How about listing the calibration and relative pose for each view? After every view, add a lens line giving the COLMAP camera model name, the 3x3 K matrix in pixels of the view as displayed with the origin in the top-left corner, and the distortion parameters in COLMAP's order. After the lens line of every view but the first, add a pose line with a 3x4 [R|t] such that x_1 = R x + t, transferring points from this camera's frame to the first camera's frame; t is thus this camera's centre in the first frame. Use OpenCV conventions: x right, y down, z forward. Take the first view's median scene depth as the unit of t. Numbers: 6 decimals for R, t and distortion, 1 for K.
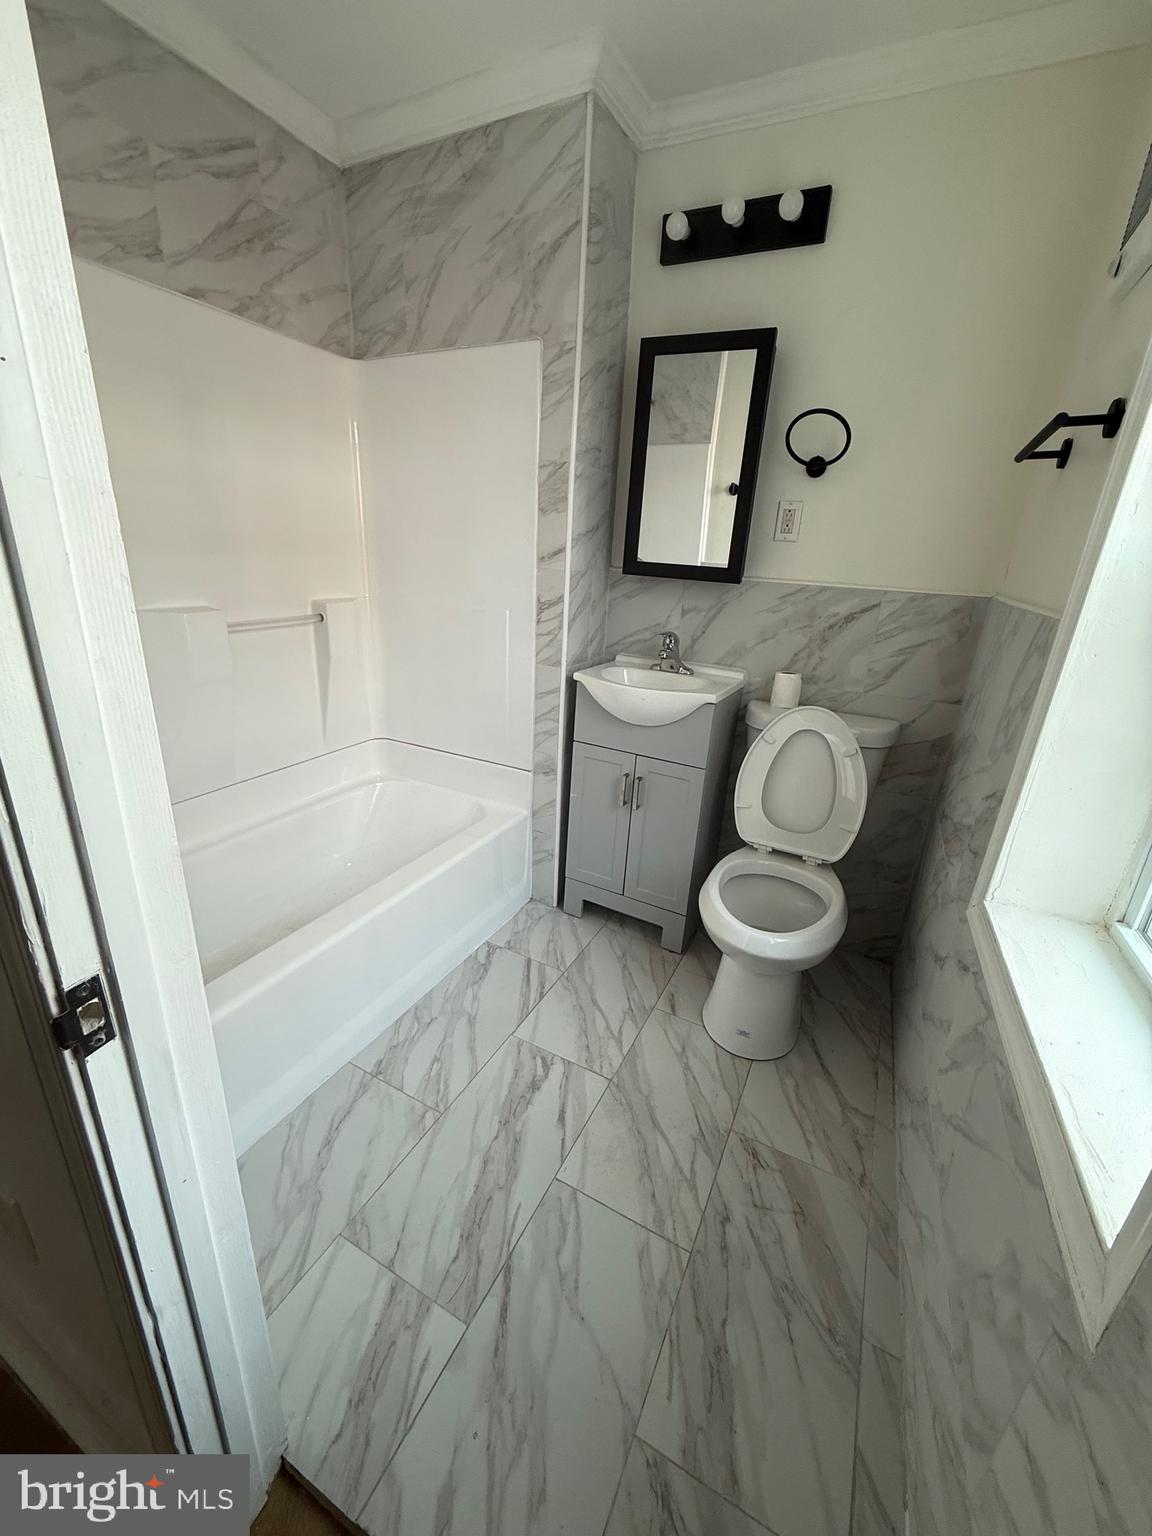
lens RADIAL K [[608.4, 0, 578.8], [0, 608.4, 765.1], [0, 0, 1]] dist [0.001050, -0.000598]
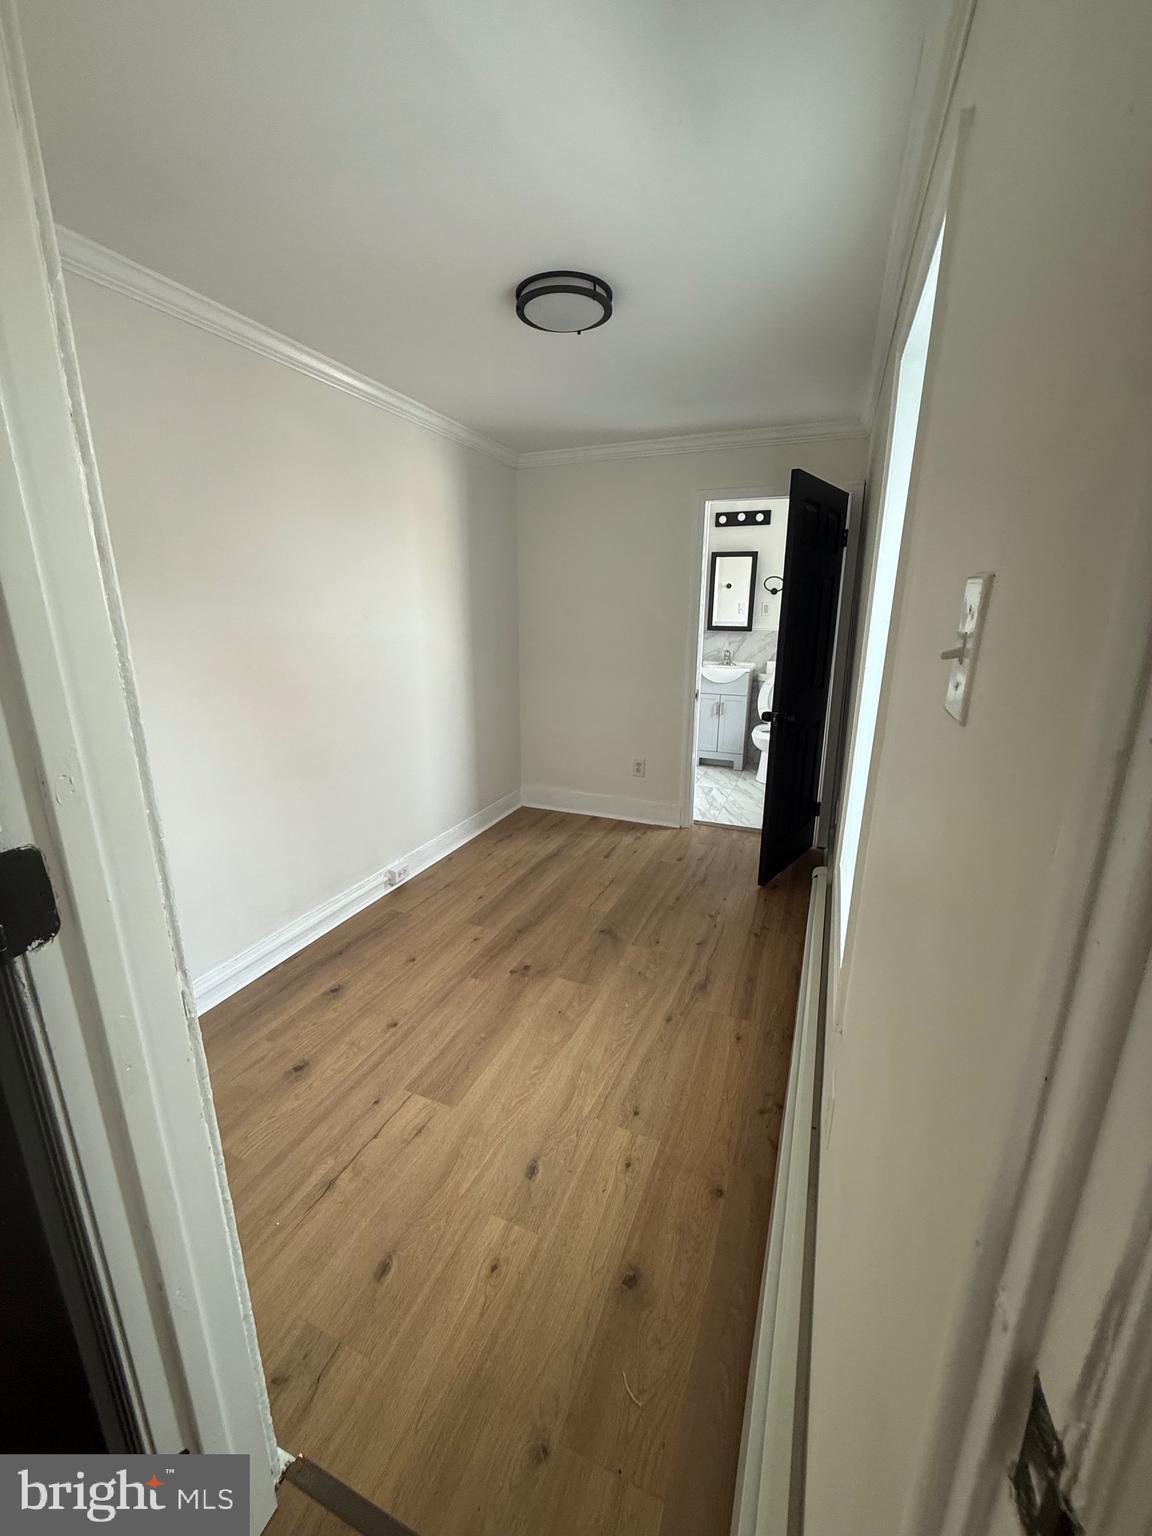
lens RADIAL K [[608.4, 0, 579.3], [0, 608.4, 768.1], [0, 0, 1]] dist [0.001050, -0.000598]
pose [[0.994420, -0.077450, 0.071631, -0.873088], [0.082607, 0.993972, -0.072078, 0.525026], [-0.065616, 0.077593, 0.994823, -1.908643]]
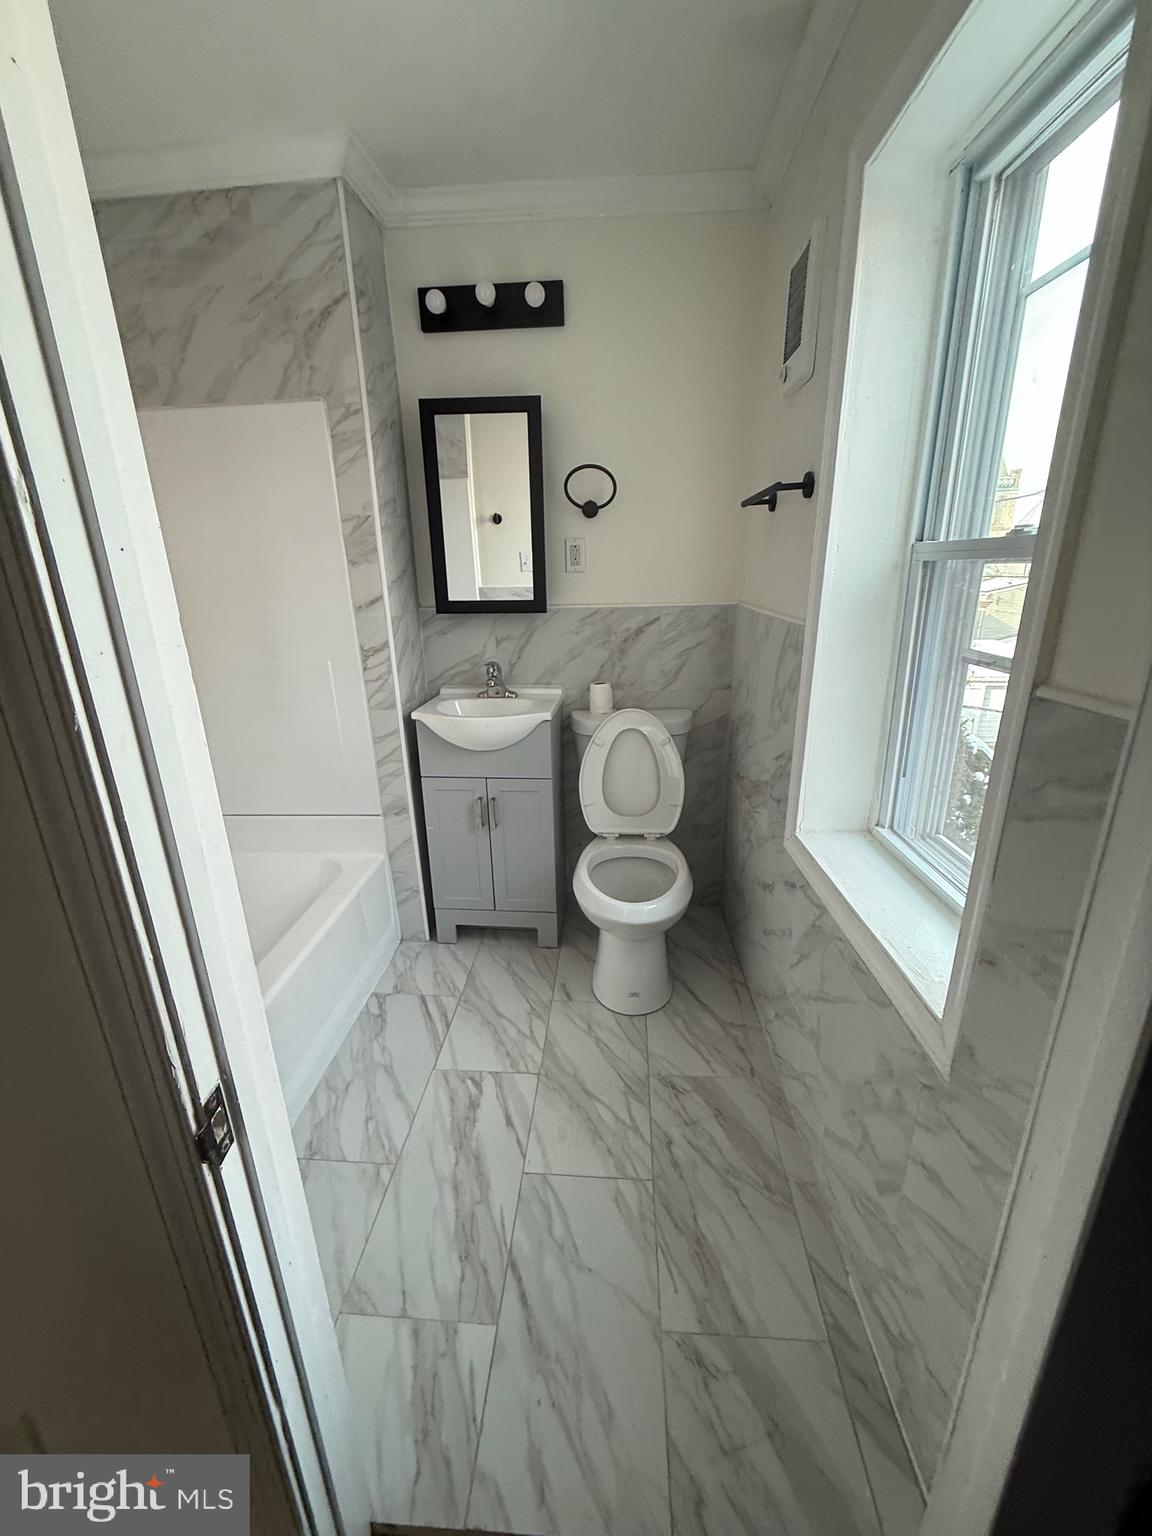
lens RADIAL K [[608.4, 0, 574.3], [0, 608.4, 765.0], [0, 0, 1]] dist [0.001050, -0.000598]
pose [[0.918937, -0.191493, 0.344798, -0.147423], [0.198335, 0.980009, 0.015683, -0.029509], [-0.340908, 0.053974, 0.938546, -0.074529]]
